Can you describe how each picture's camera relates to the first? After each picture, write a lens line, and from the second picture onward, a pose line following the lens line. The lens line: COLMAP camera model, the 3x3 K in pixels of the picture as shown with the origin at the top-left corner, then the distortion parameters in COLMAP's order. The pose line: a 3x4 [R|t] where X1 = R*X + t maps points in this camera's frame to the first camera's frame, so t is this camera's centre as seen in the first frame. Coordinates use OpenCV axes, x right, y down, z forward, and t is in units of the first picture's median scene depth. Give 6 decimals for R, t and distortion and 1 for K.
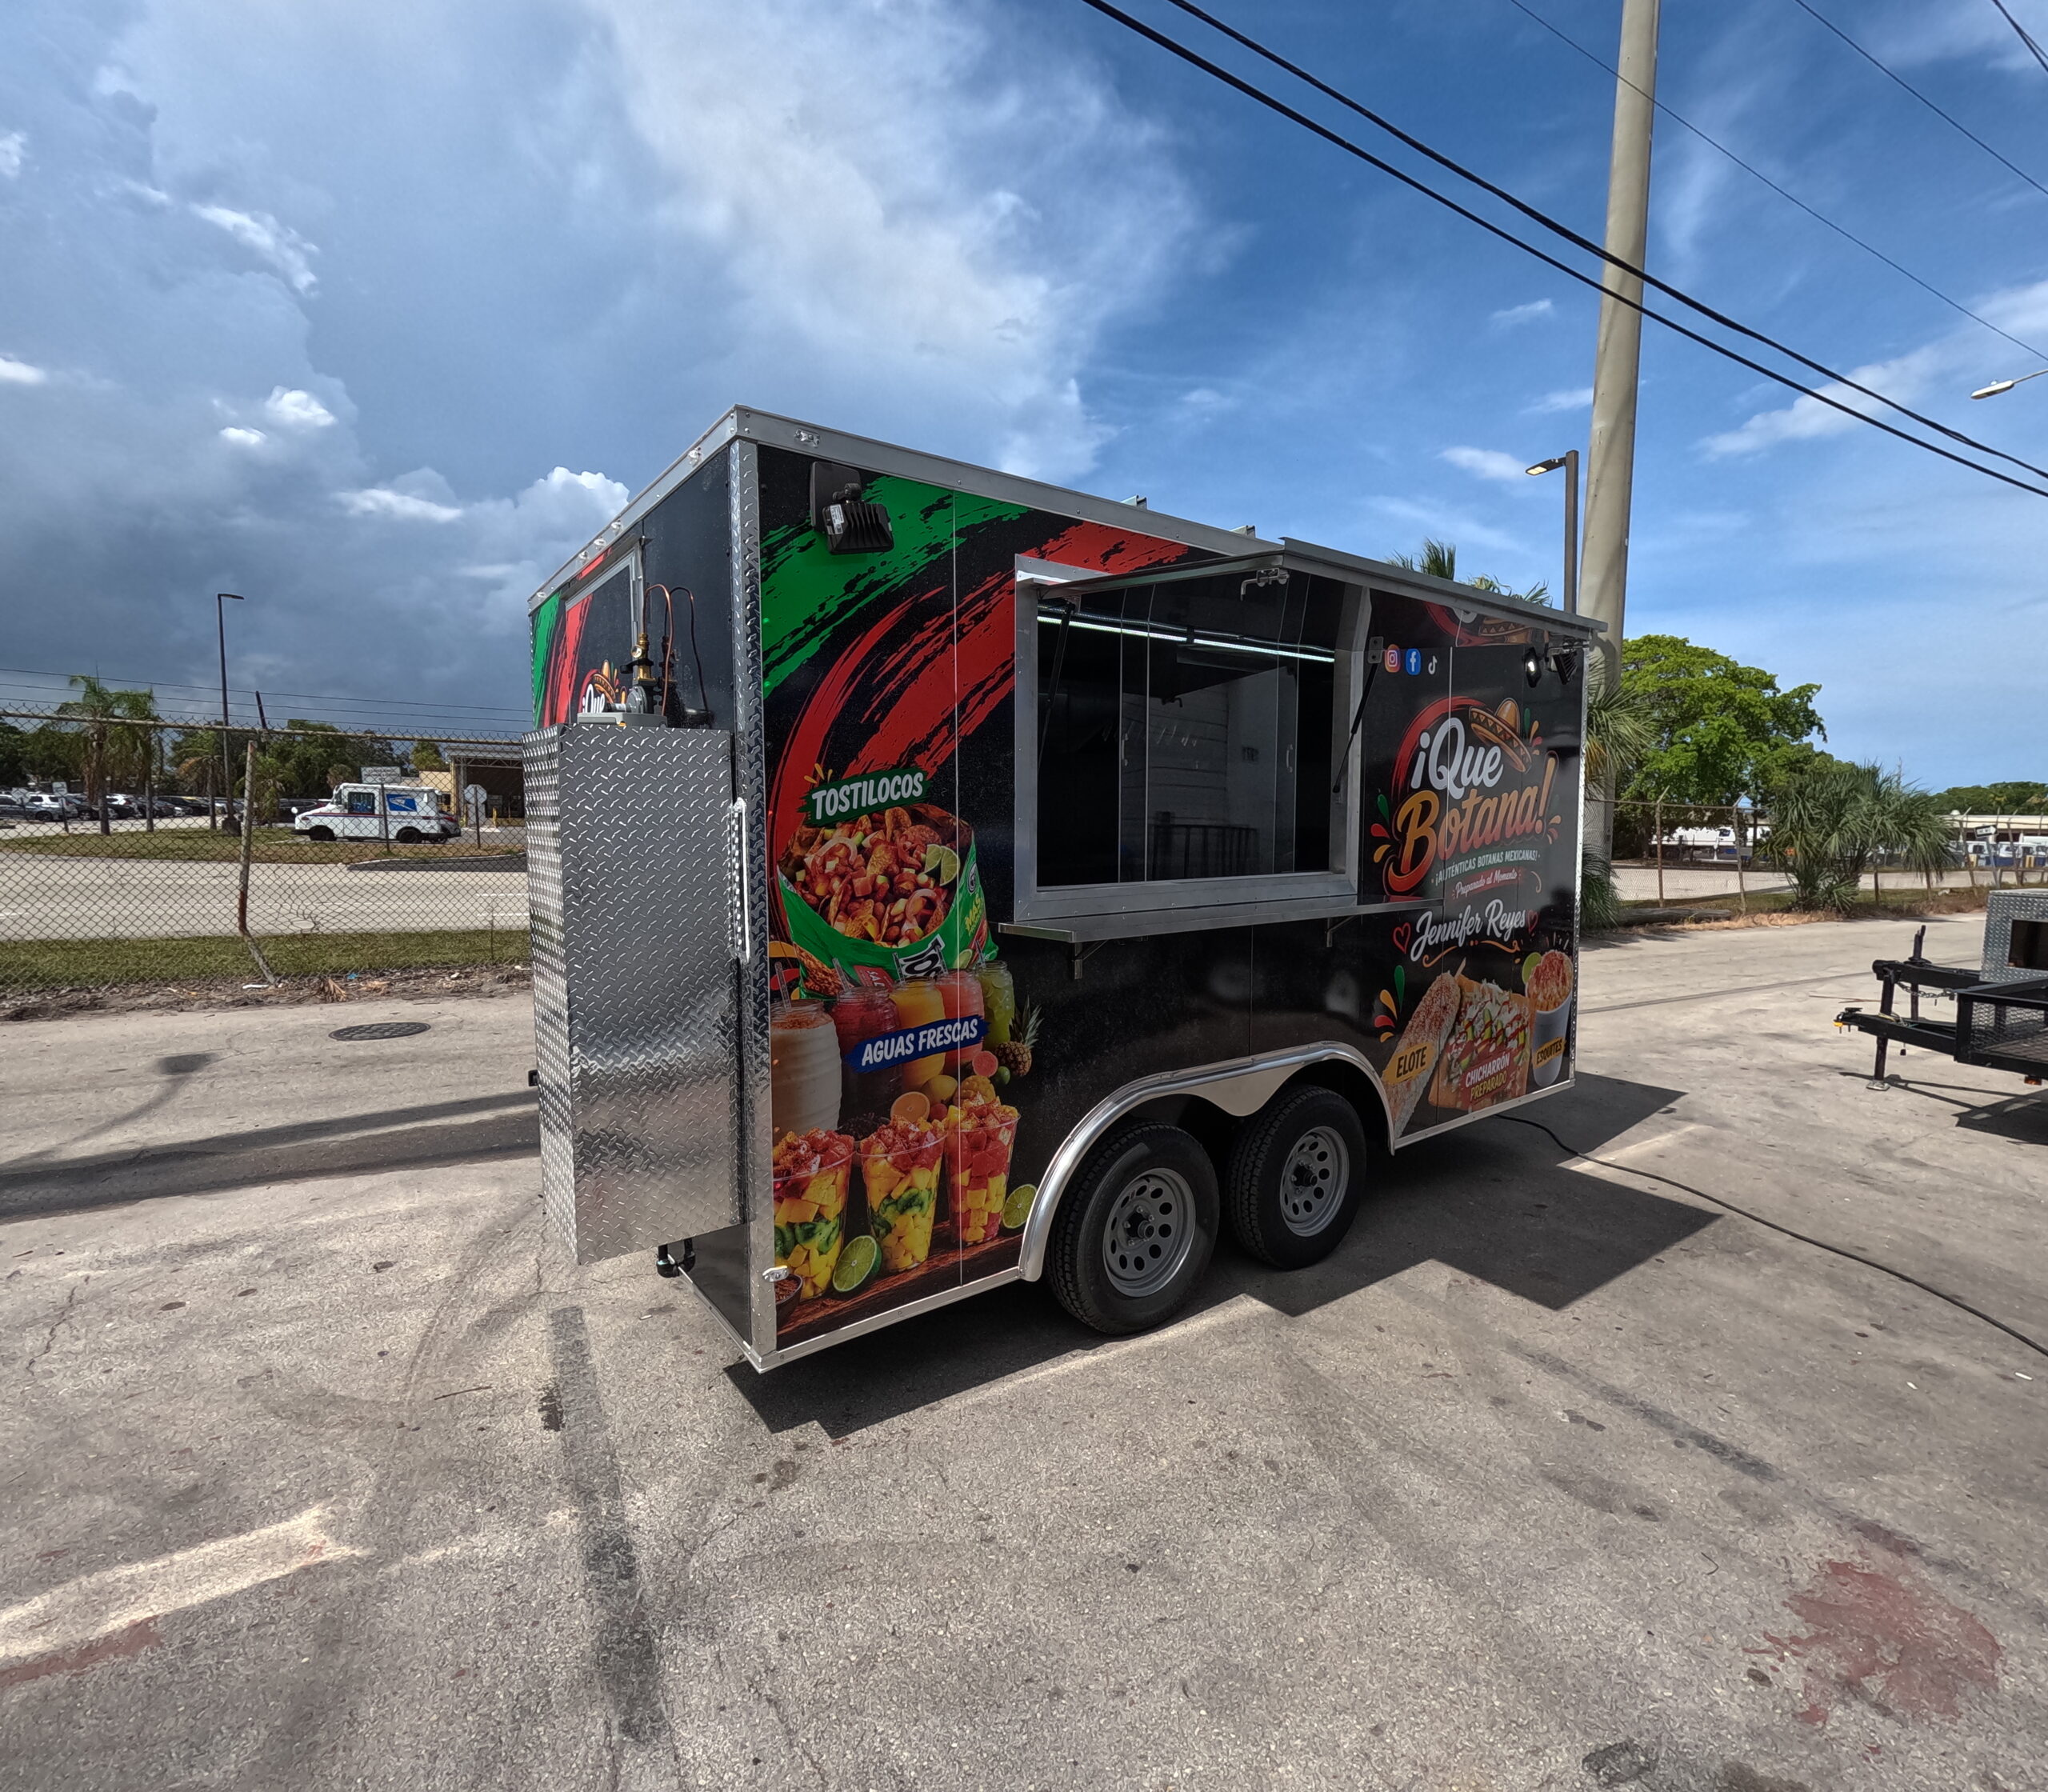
lens RADIAL K [[985.6, 0, 1024.0], [0, 985.6, 896.0], [0, 0, 1]] dist [0.001573, 0.000994]
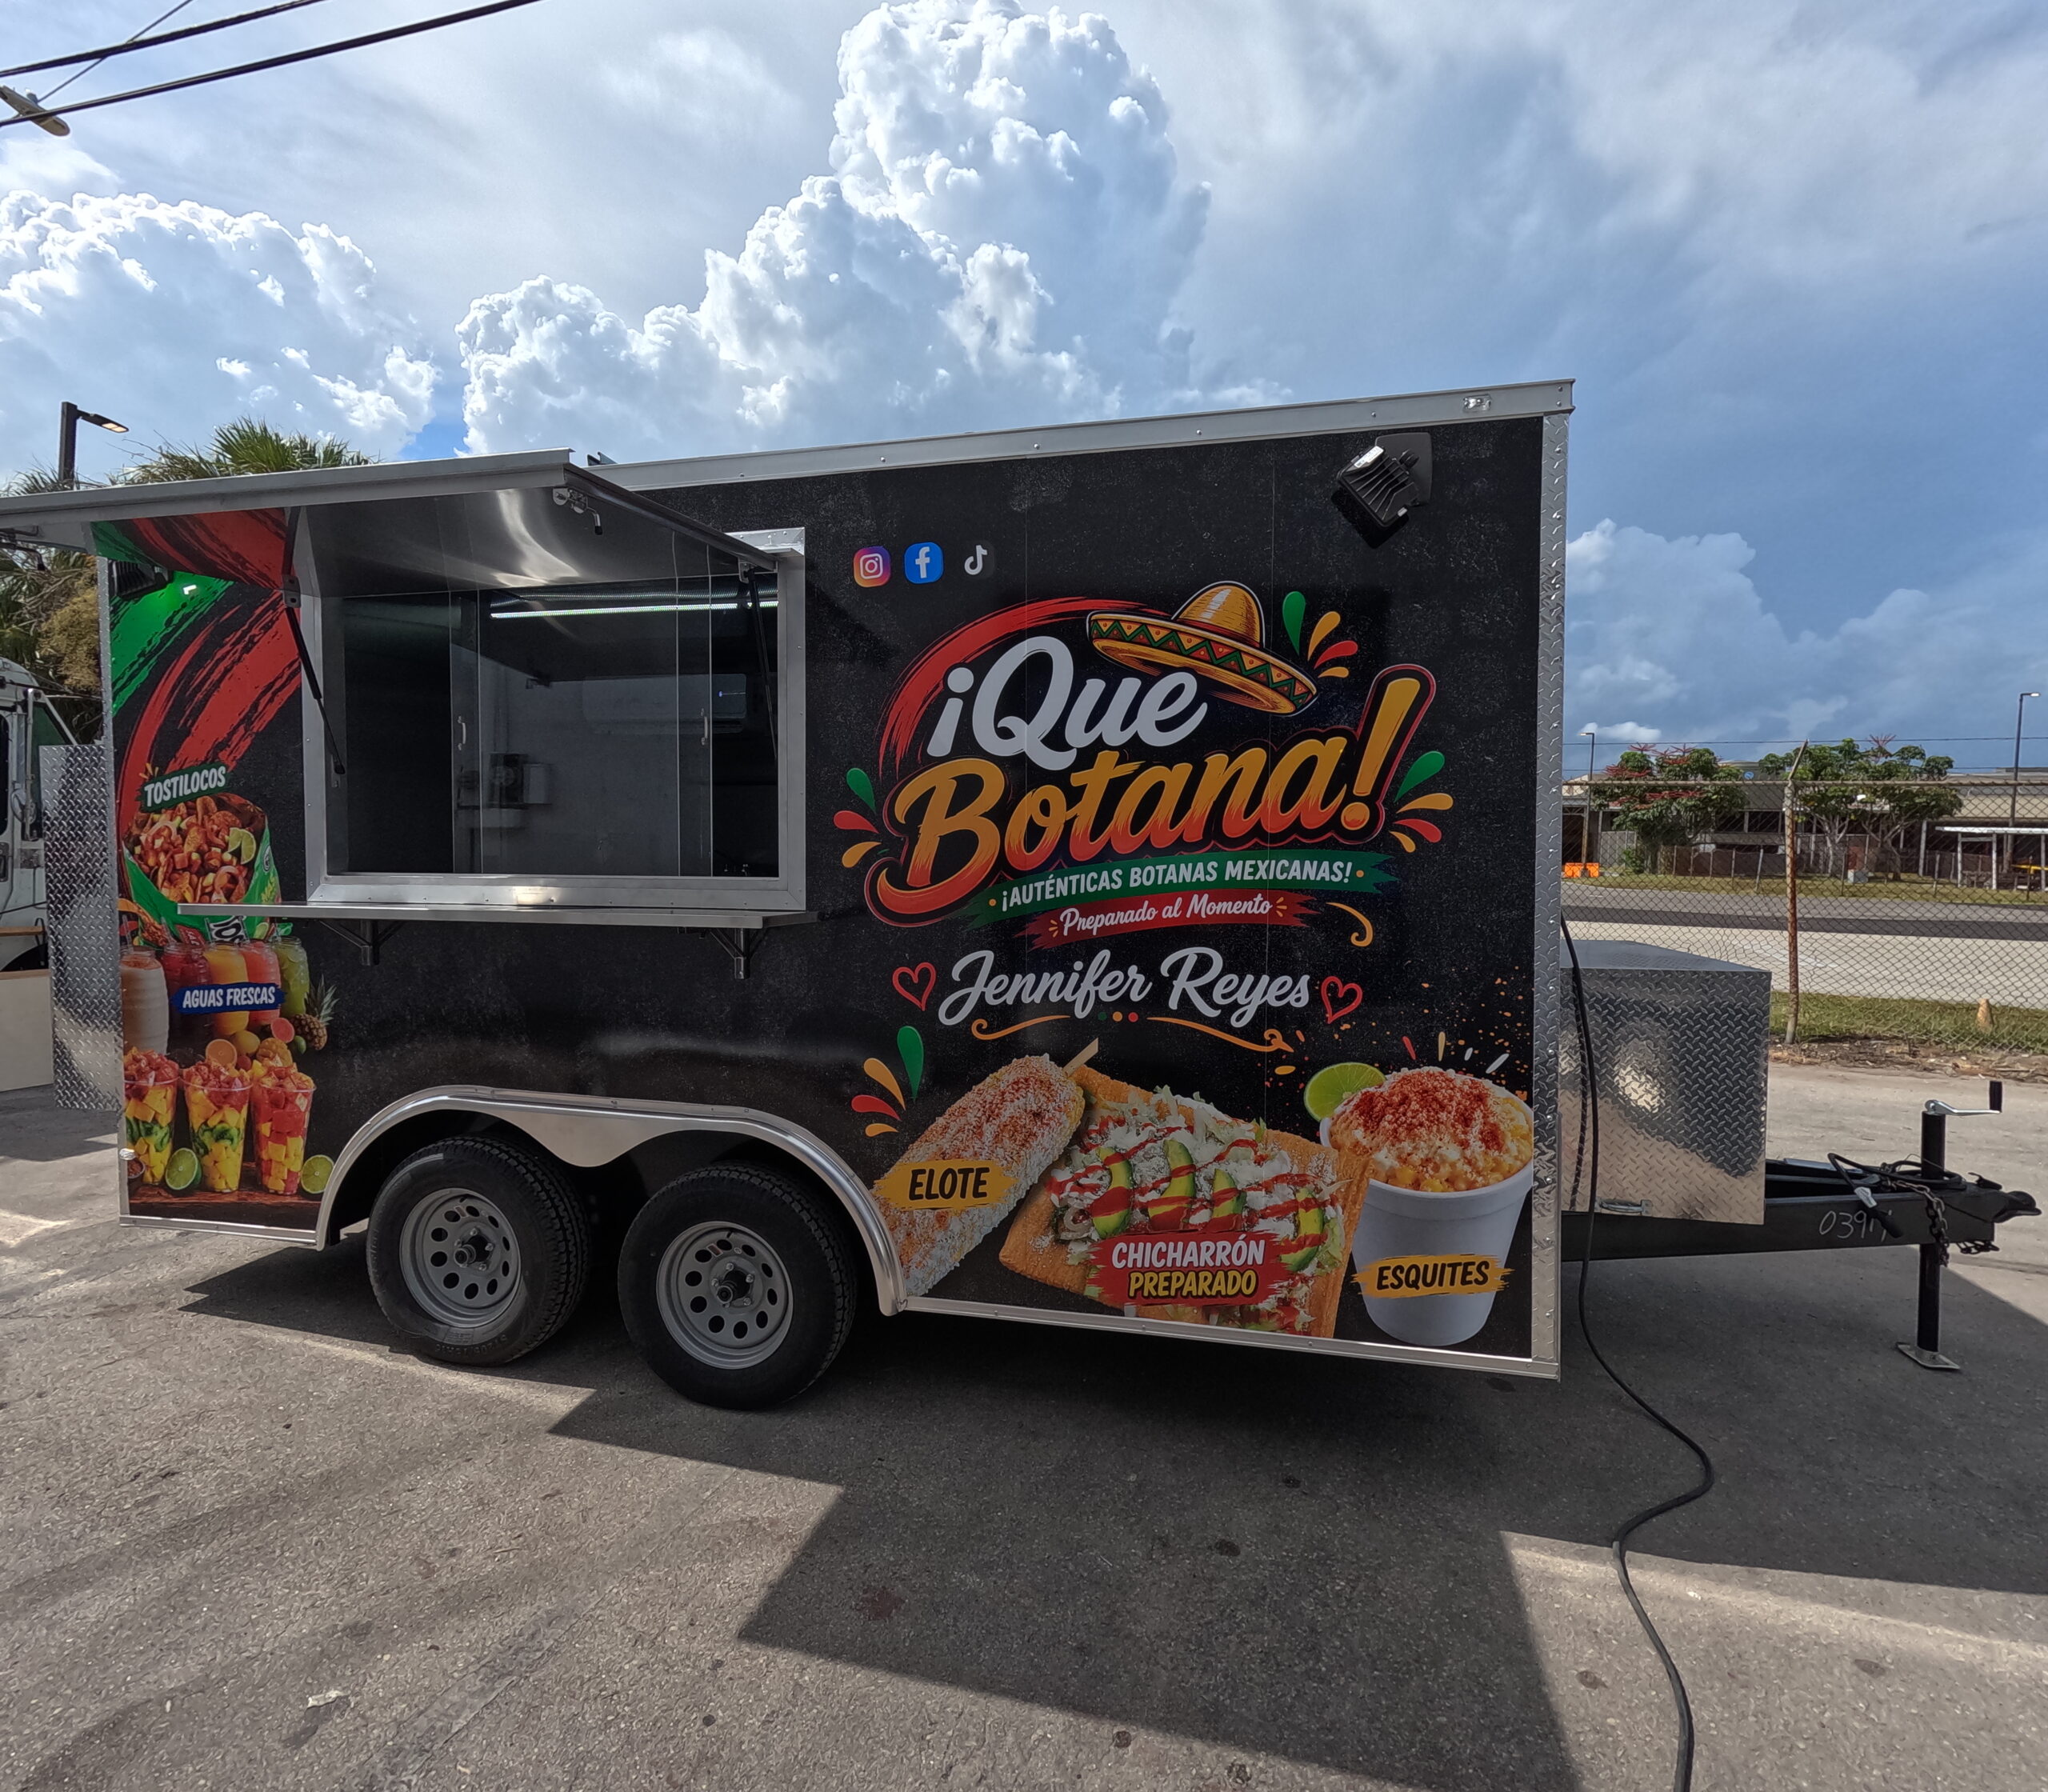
lens RADIAL K [[985.6, 0, 1024.0], [0, 985.6, 896.0], [0, 0, 1]] dist [0.001573, 0.000994]
pose [[0.654753, 0.034279, -0.755065, 1.384667], [-0.066763, 0.997689, -0.012599, -0.019596], [0.752888, 0.058660, 0.655529, 0.935676]]
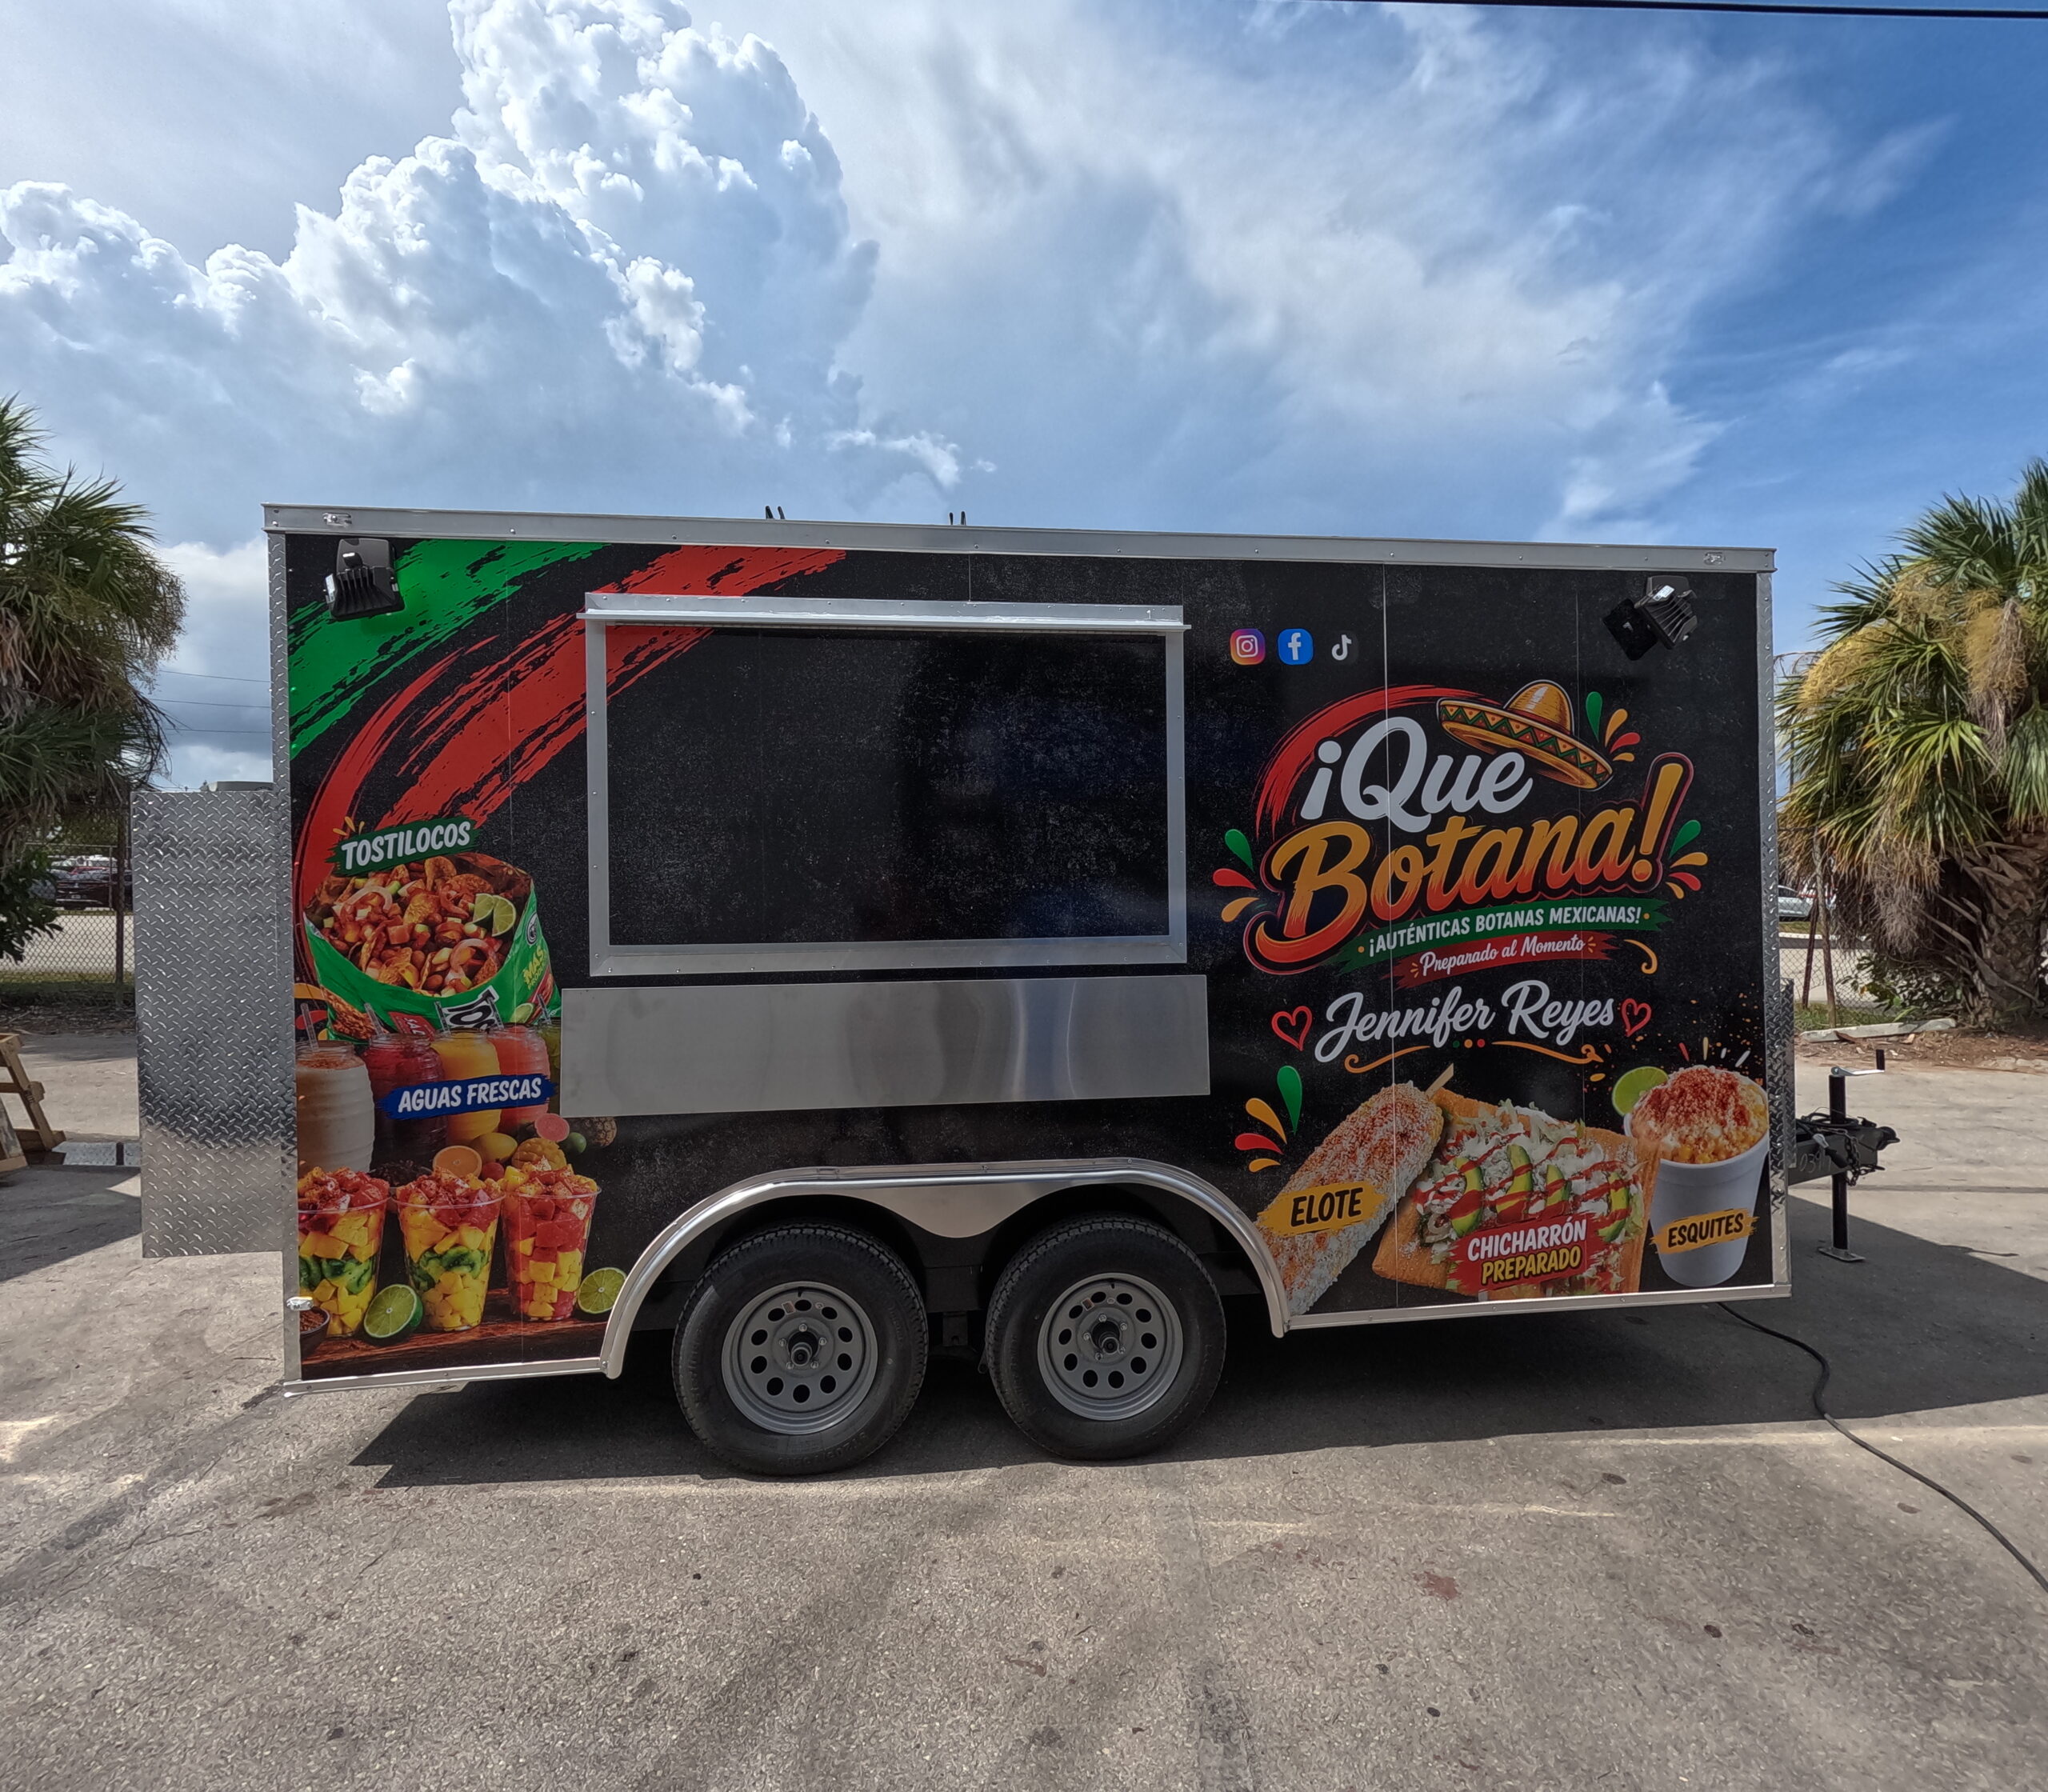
lens RADIAL K [[983.4, 0, 1024.0], [0, 983.4, 896.0], [0, 0, 1]] dist [-0.004941, 0.006006]
pose [[0.862823, -0.007820, -0.505445, 0.865342], [-0.028131, 0.997588, -0.063456, -0.002891], [0.504722, 0.068970, 0.860522, 0.423814]]
